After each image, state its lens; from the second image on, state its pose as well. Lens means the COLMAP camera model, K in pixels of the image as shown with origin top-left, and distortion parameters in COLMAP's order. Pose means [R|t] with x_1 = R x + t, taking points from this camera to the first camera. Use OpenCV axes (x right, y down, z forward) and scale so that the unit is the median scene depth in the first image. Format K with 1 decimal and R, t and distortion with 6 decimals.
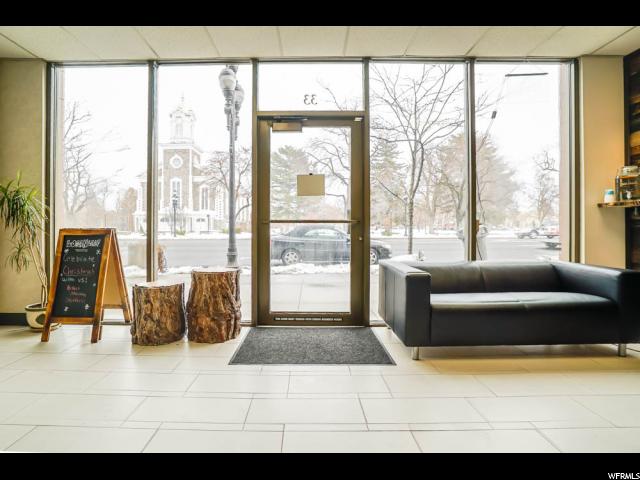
lens RADIAL K [[322.8, 0, 308.0], [0, 322.8, 230.1], [0, 0, 1]] dist [-0.039743, 0.012020]
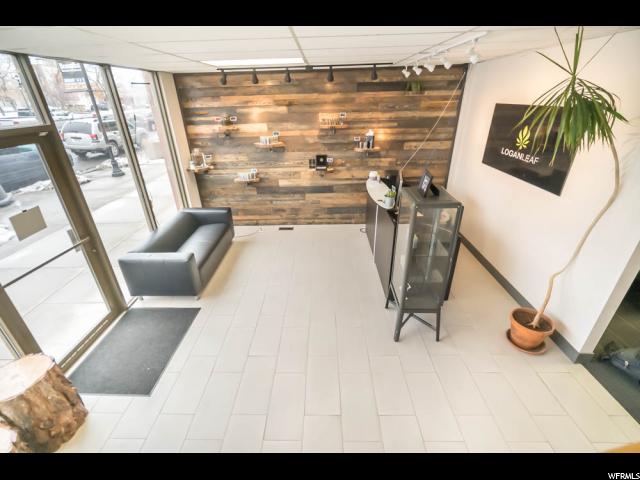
lens RADIAL K [[293.5, 0, 316.8], [0, 293.5, 241.7], [0, 0, 1]] dist [-0.006011, 0.002967]
pose [[0.026774, -0.445026, 0.895117, -0.698303], [0.024016, 0.895466, 0.444482, -0.427228], [-0.999353, 0.009597, 0.034663, 0.215165]]
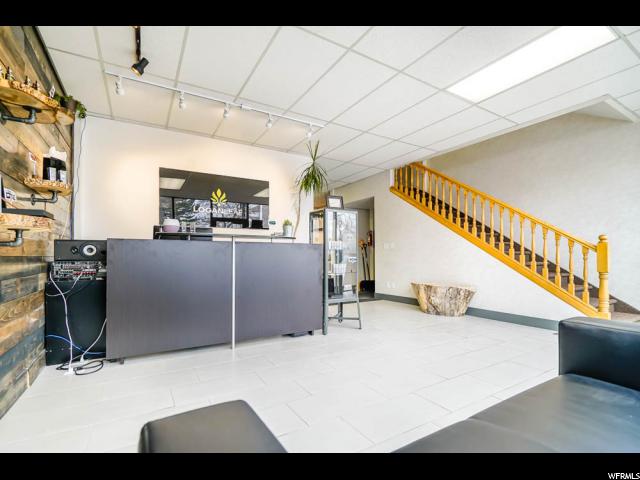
lens RADIAL K [[293.5, 0, 297.8], [0, 293.5, 252.2], [0, 0, 1]] dist [-0.006011, 0.002967]
pose [[-0.875811, 0.000031, -0.482654, 0.796509], [0.005844, 0.999927, -0.010540, 0.006837], [0.482619, -0.012052, -0.875747, 0.893506]]
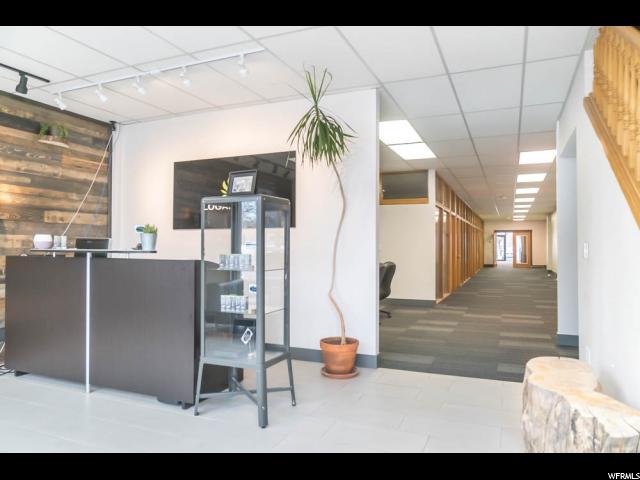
lens RADIAL K [[440.4, 0, 319.7], [0, 440.4, 237.2], [0, 0, 1]] dist [-0.017046, -0.000959]
pose [[-0.917587, 0.012288, 0.397346, -0.431443], [0.002530, 0.999682, -0.025074, -0.059075], [-0.397527, -0.022003, -0.917326, 0.765757]]
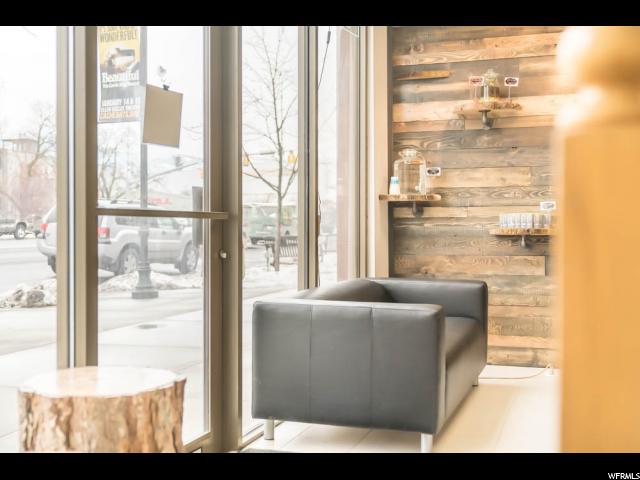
lens RADIAL K [[801.6, 0, 321.9], [0, 801.6, 235.1], [0, 0, 1]] dist [0.025742, 0.000000]
pose [[0.322484, -0.008403, 0.946537, -0.836790], [-0.002973, 0.999947, 0.009890, -0.010317], [-0.946570, -0.006003, 0.322442, 0.527550]]
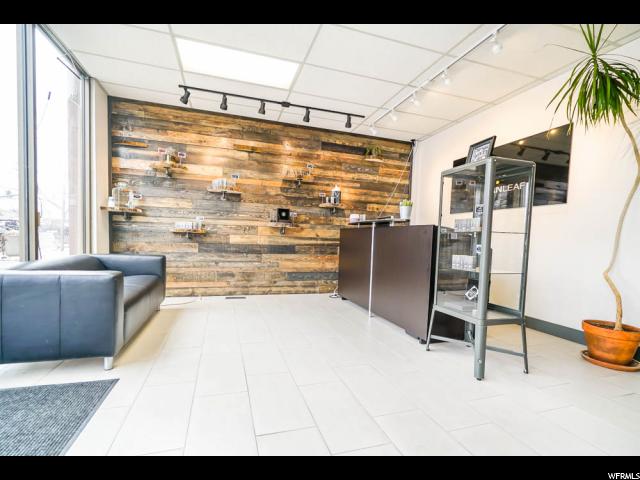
lens RADIAL K [[293.5, 0, 316.2], [0, 293.5, 253.5], [0, 0, 1]] dist [-0.006011, 0.002967]
pose [[-0.296776, -0.058558, 0.953150, -0.447843], [-0.036375, 0.998087, 0.049993, 0.013050], [-0.954254, -0.019834, -0.298338, 0.518257]]
